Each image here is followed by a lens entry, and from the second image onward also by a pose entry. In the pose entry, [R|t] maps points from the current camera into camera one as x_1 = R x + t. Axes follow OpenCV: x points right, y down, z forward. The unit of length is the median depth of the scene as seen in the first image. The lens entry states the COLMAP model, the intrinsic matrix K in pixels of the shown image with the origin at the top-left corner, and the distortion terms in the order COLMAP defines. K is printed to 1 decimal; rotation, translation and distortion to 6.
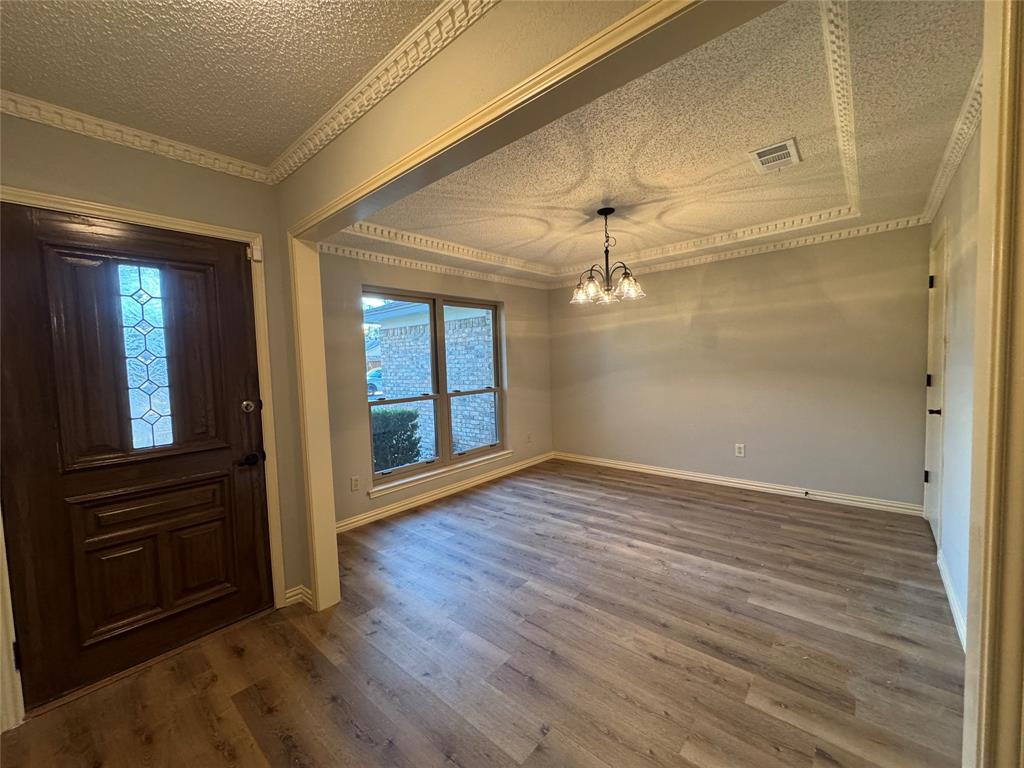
lens RADIAL K [[408.2, 0, 513.5], [0, 408.2, 385.1], [0, 0, 1]] dist [-0.001965, 0.000299]
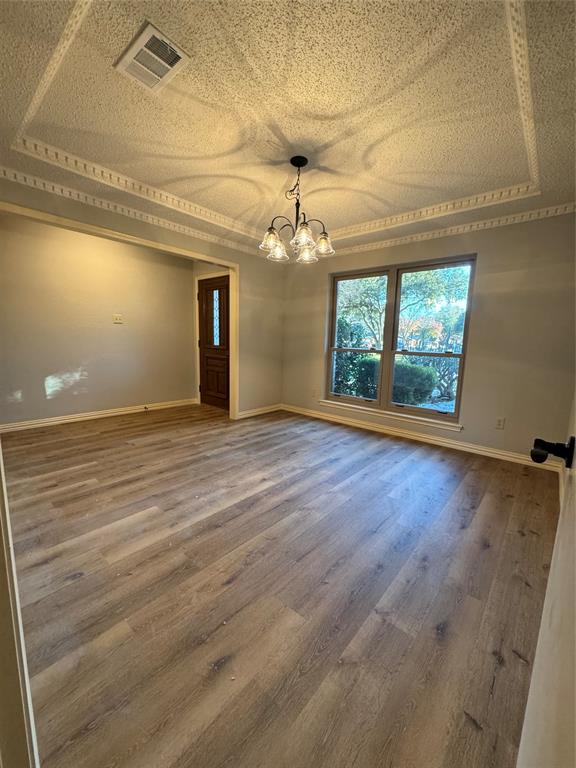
lens RADIAL K [[306.2, 0, 287.2], [0, 306.2, 384.5], [0, 0, 1]] dist [-0.001965, 0.000299]
pose [[-0.001257, 0.183796, -0.982964, 1.016667], [-0.087491, 0.979175, 0.183199, -0.027408], [0.996164, 0.086231, 0.014850, 0.968381]]
